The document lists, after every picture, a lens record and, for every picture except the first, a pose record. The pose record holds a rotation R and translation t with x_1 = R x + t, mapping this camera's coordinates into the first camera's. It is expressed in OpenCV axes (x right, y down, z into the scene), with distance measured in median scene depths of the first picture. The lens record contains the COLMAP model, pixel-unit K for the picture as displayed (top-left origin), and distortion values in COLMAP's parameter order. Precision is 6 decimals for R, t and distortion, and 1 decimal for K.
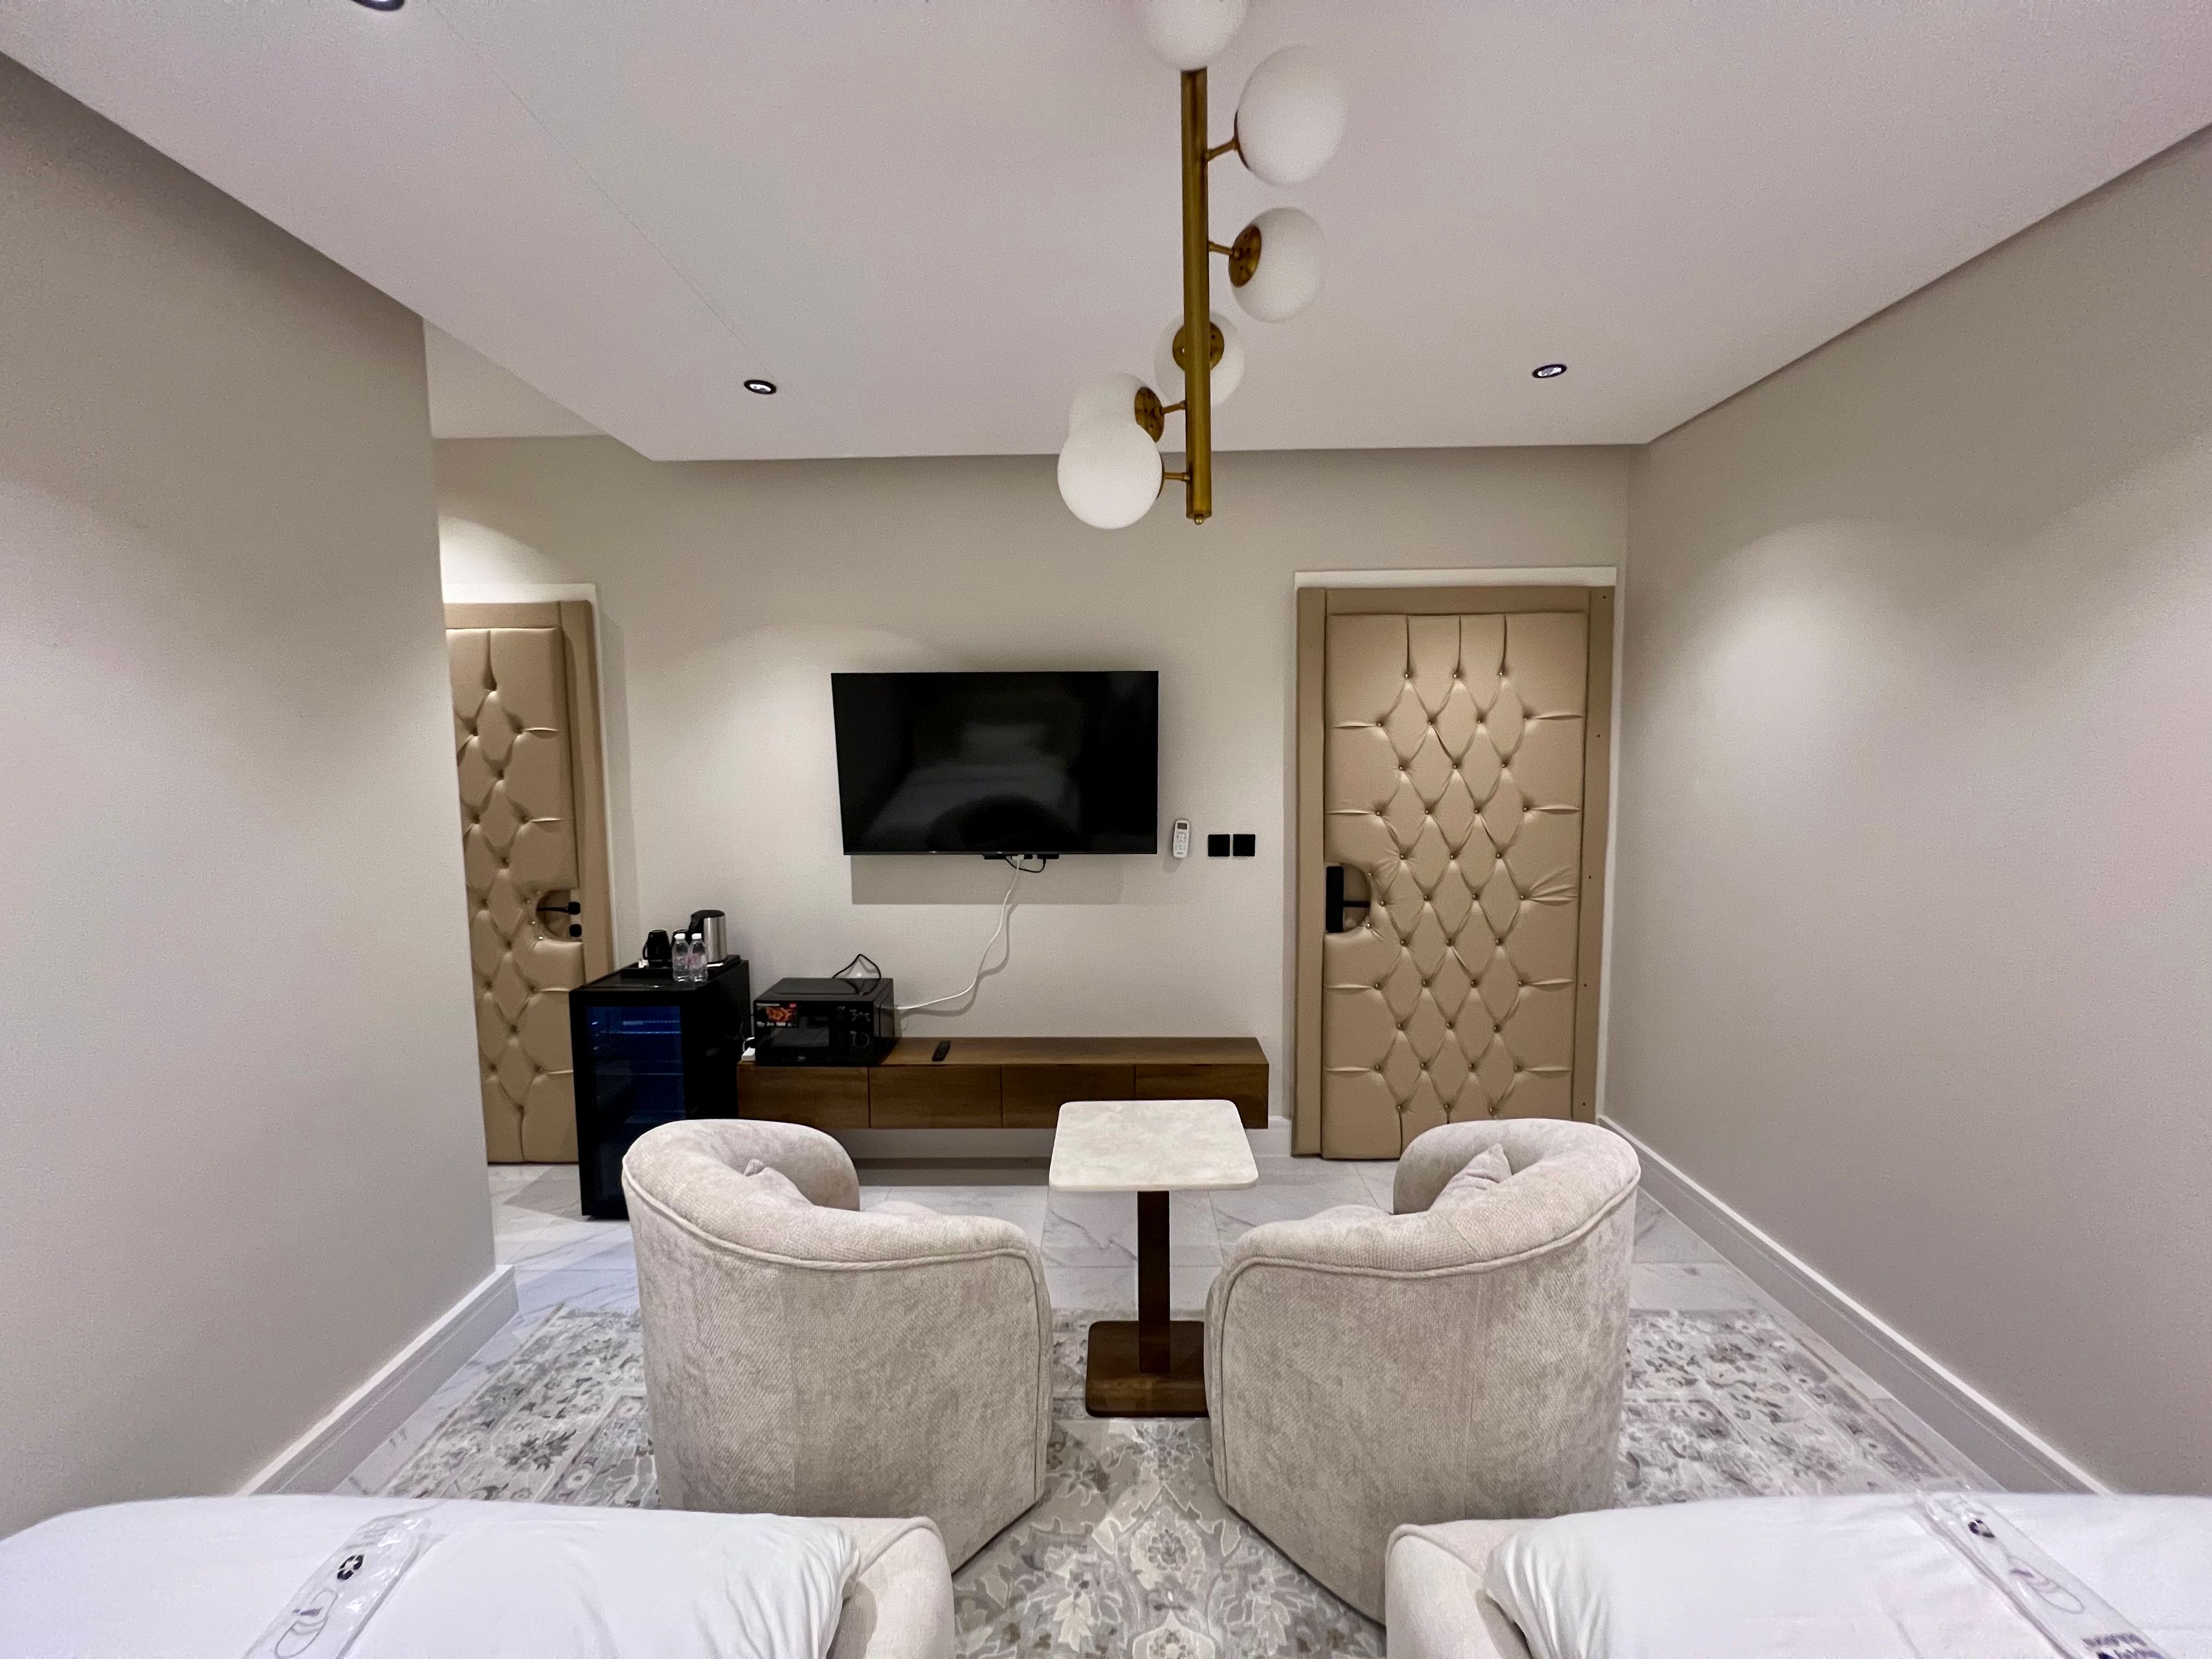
lens RADIAL K [[885.9, 0, 1098.8], [0, 885.9, 825.0], [0, 0, 1]] dist [0.001493, 0.000362]
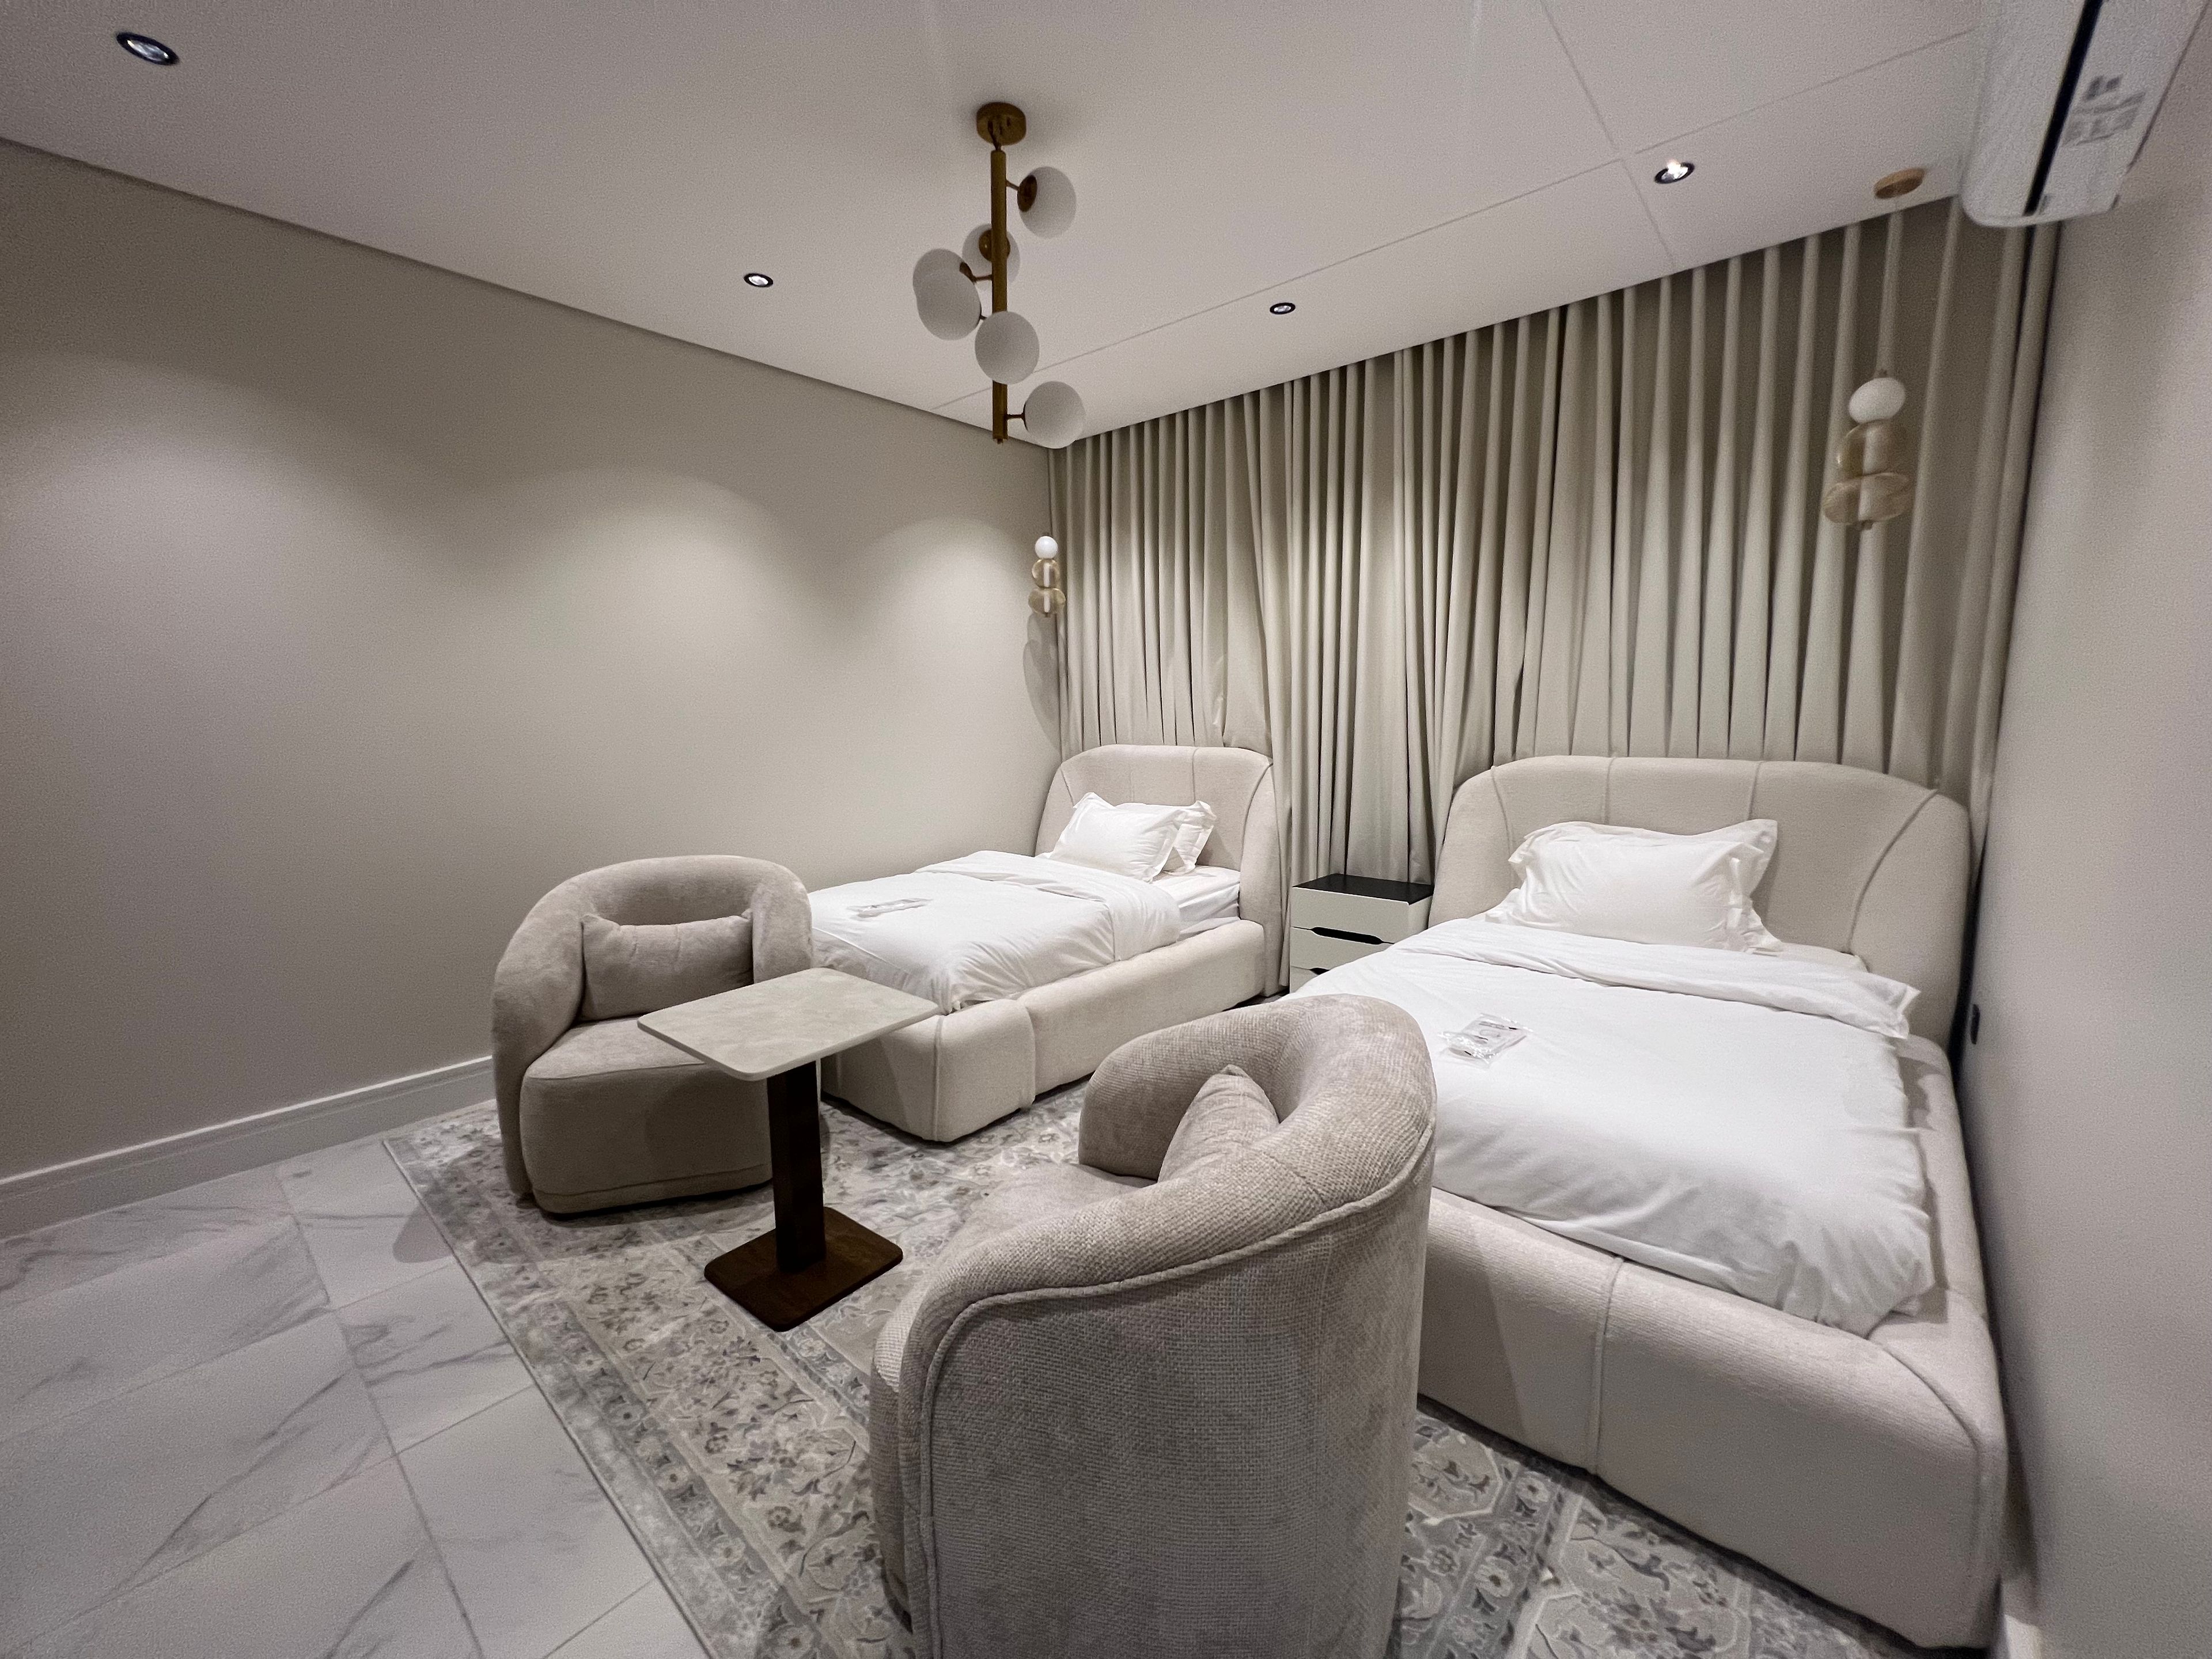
lens RADIAL K [[885.9, 0, 1098.8], [0, 885.9, 825.0], [0, 0, 1]] dist [0.001493, 0.000362]
pose [[-0.763183, -0.068752, 0.642515, -0.715917], [0.070411, 0.979555, 0.188452, 0.028011], [-0.642335, 0.189064, -0.742739, 1.397560]]
